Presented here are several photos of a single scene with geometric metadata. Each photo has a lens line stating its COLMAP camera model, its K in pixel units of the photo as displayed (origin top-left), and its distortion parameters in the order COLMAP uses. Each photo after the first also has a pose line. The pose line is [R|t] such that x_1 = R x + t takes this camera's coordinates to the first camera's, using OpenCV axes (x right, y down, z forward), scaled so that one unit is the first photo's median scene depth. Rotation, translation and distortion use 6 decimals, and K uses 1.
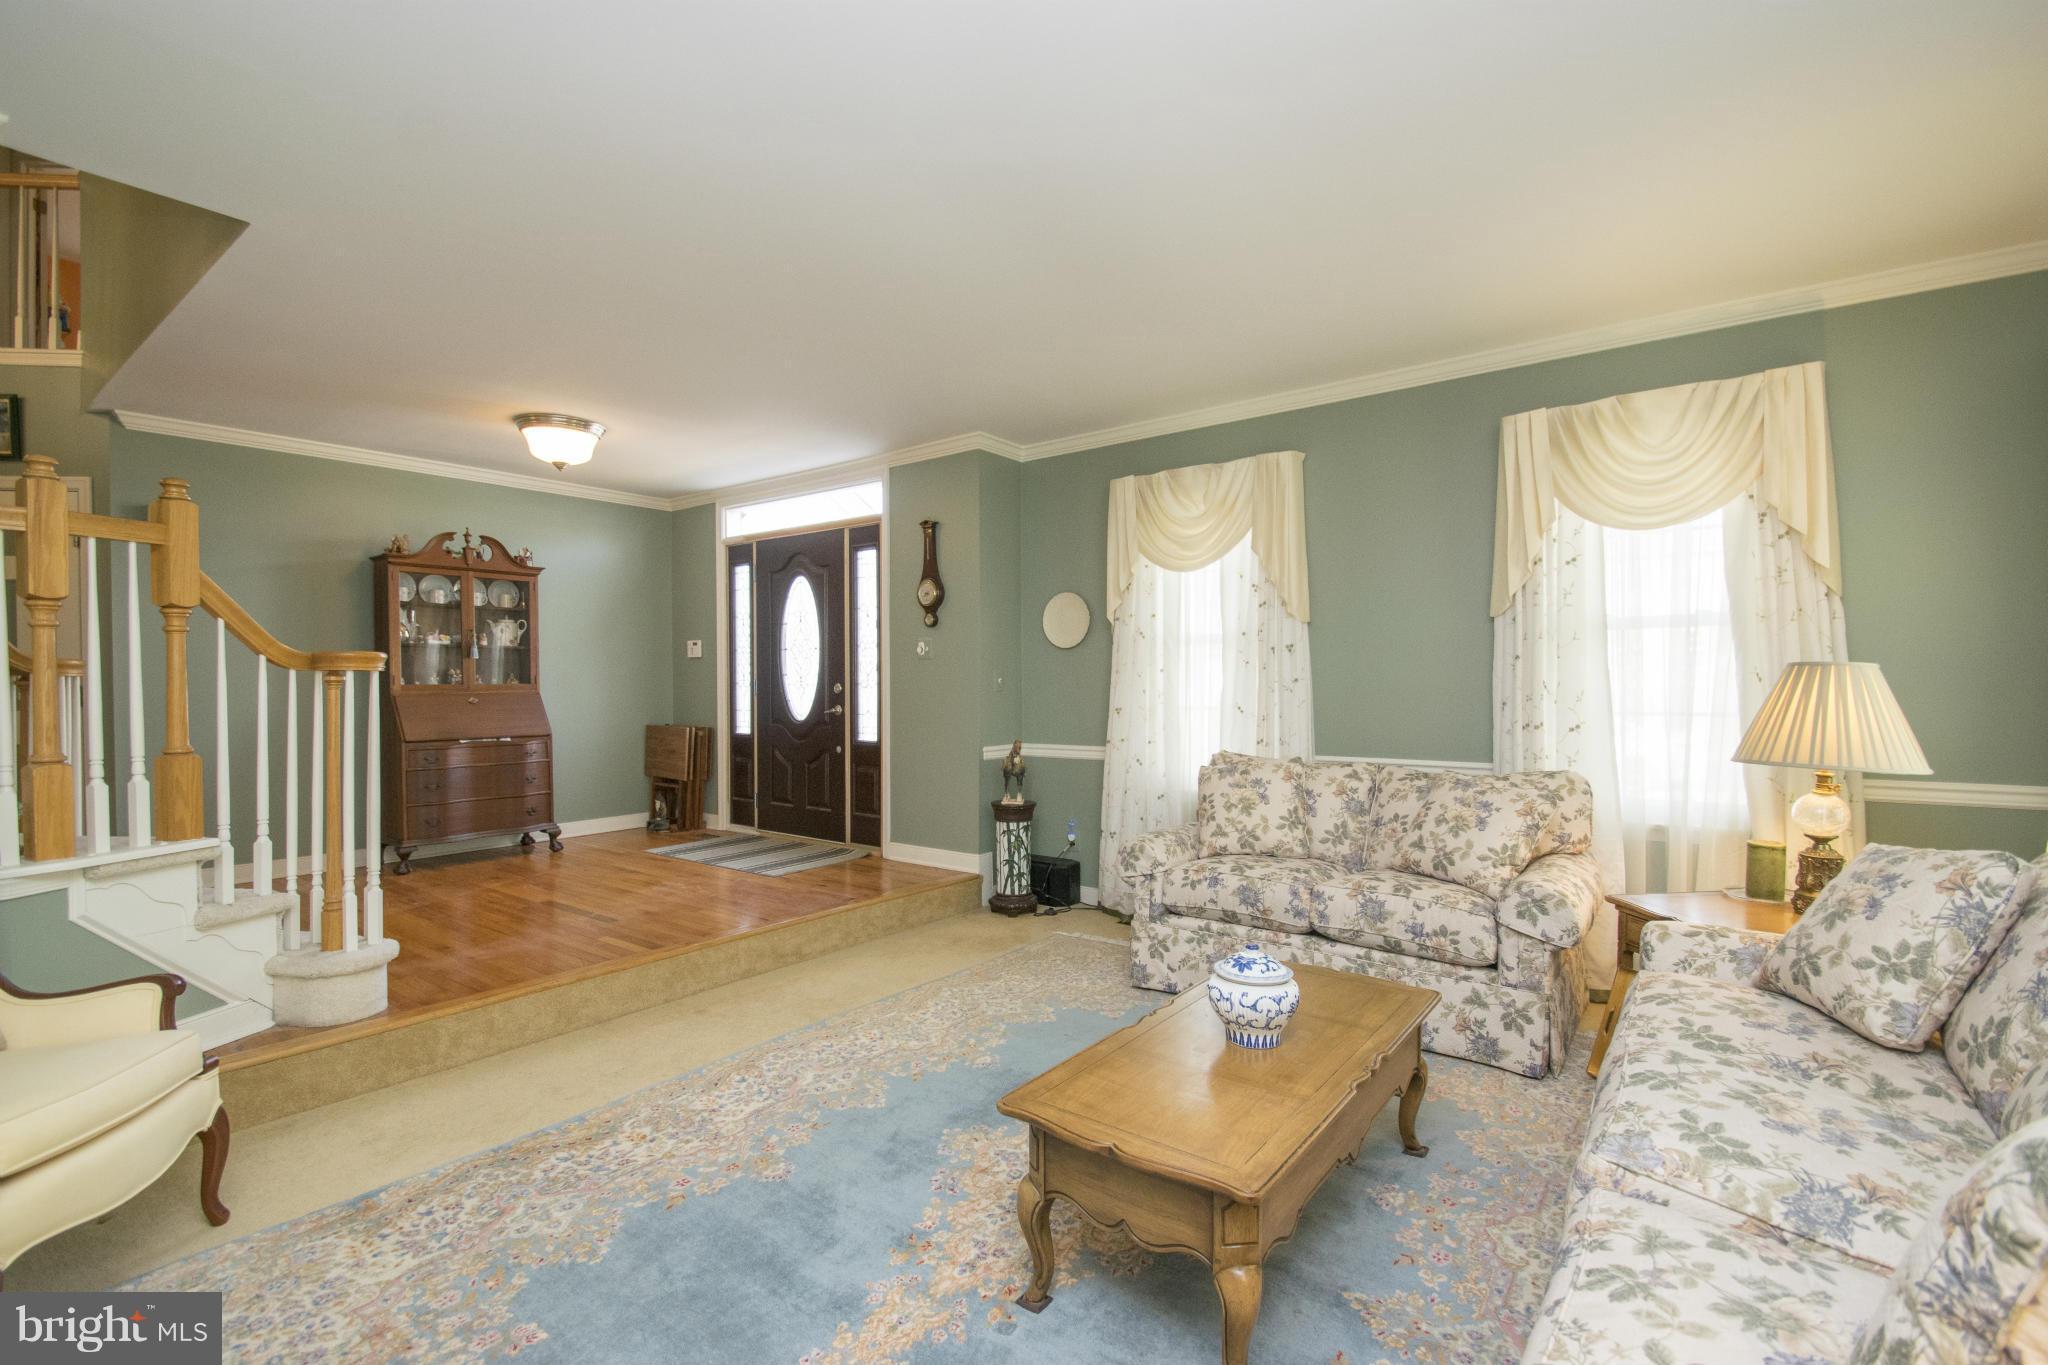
lens RADIAL K [[910.0, 0, 1031.1], [0, 910.0, 707.5], [0, 0, 1]] dist [0.002719, -0.014835]
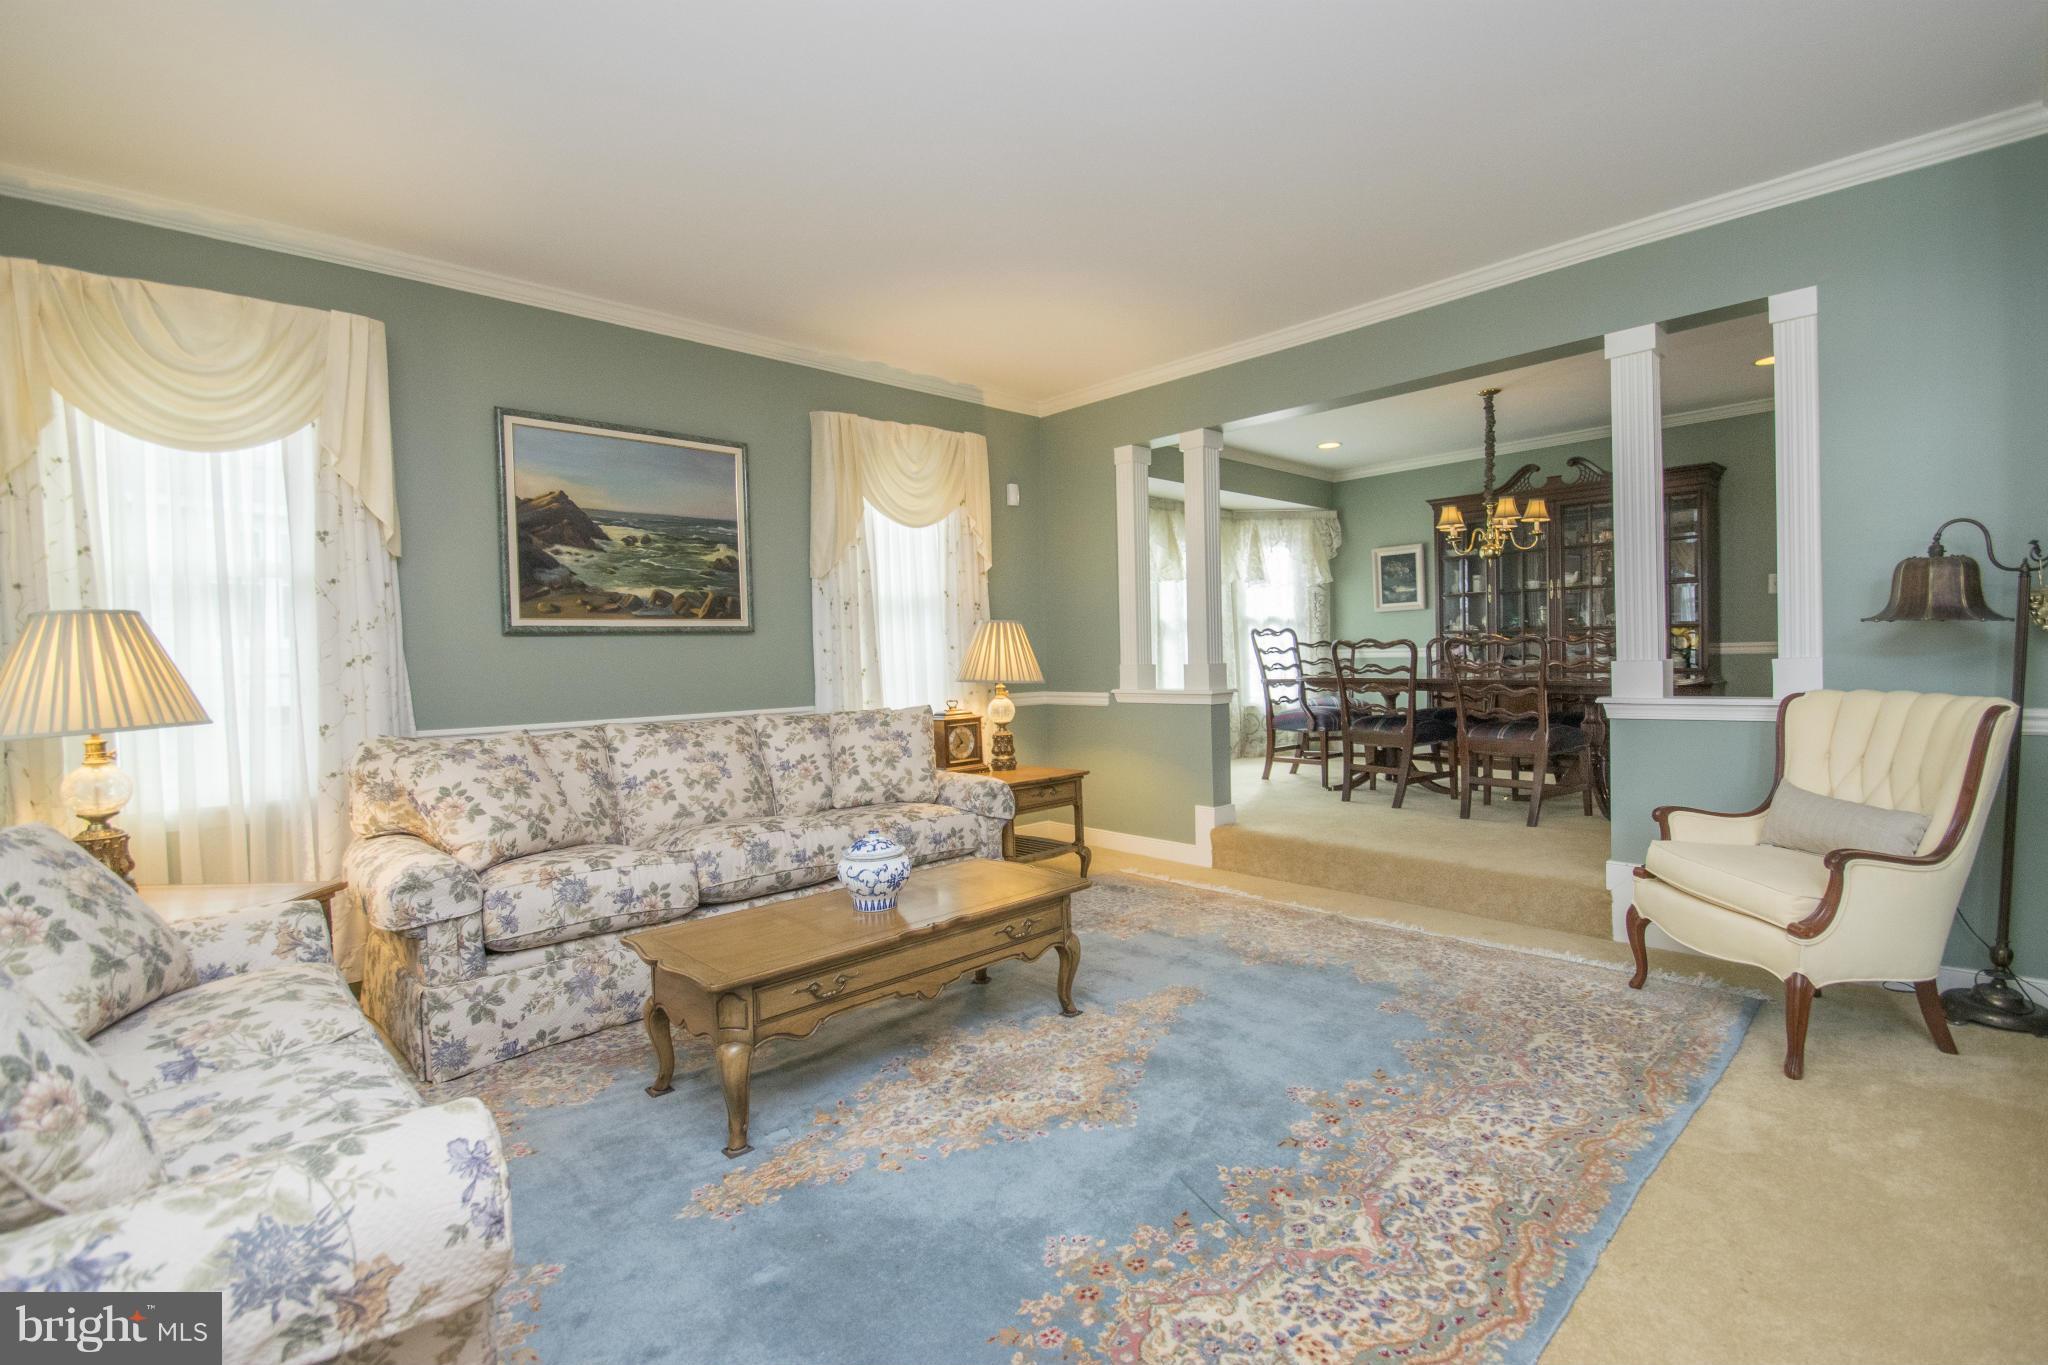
lens RADIAL K [[921.3, 0, 1031.0], [0, 921.3, 658.5], [0, 0, 1]] dist [0.000345, 0.036109]
pose [[-0.982880, 0.023608, 0.182727, -0.112501], [0.029916, 0.999045, 0.031844, -0.003765], [-0.181801, 0.036765, -0.982648, 1.239885]]
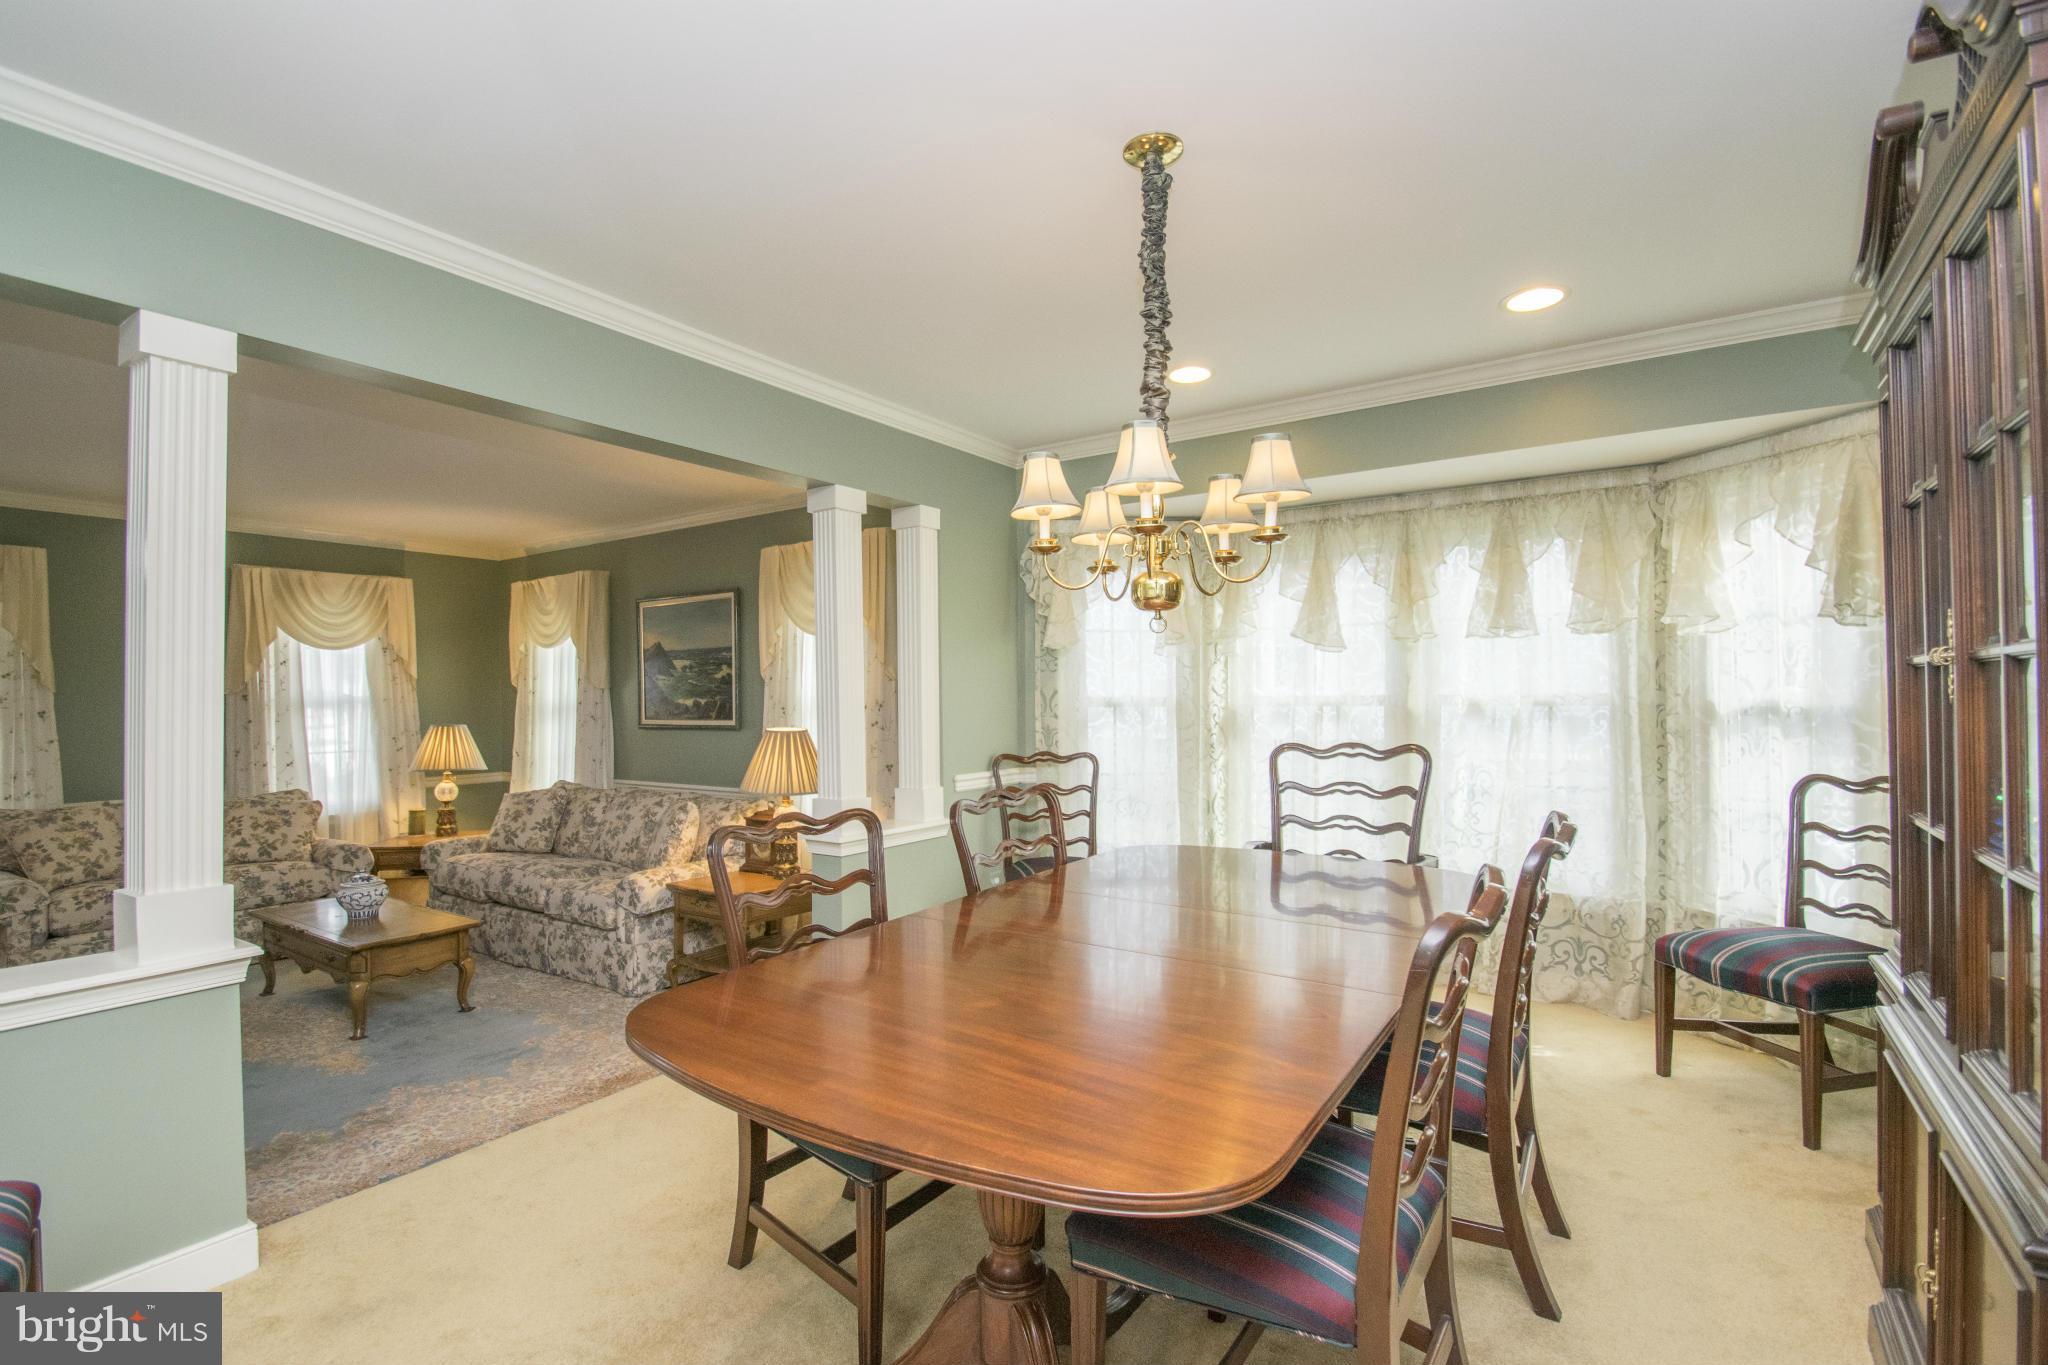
lens RADIAL K [[894.2, 0, 1017.5], [0, 894.2, 690.8], [0, 0, 1]] dist [0.001584, -0.011219]
pose [[-0.061823, 0.010163, 0.998035, -1.075833], [0.036995, 0.999284, -0.007884, -0.046400], [-0.997401, 0.036435, -0.062155, -0.222182]]
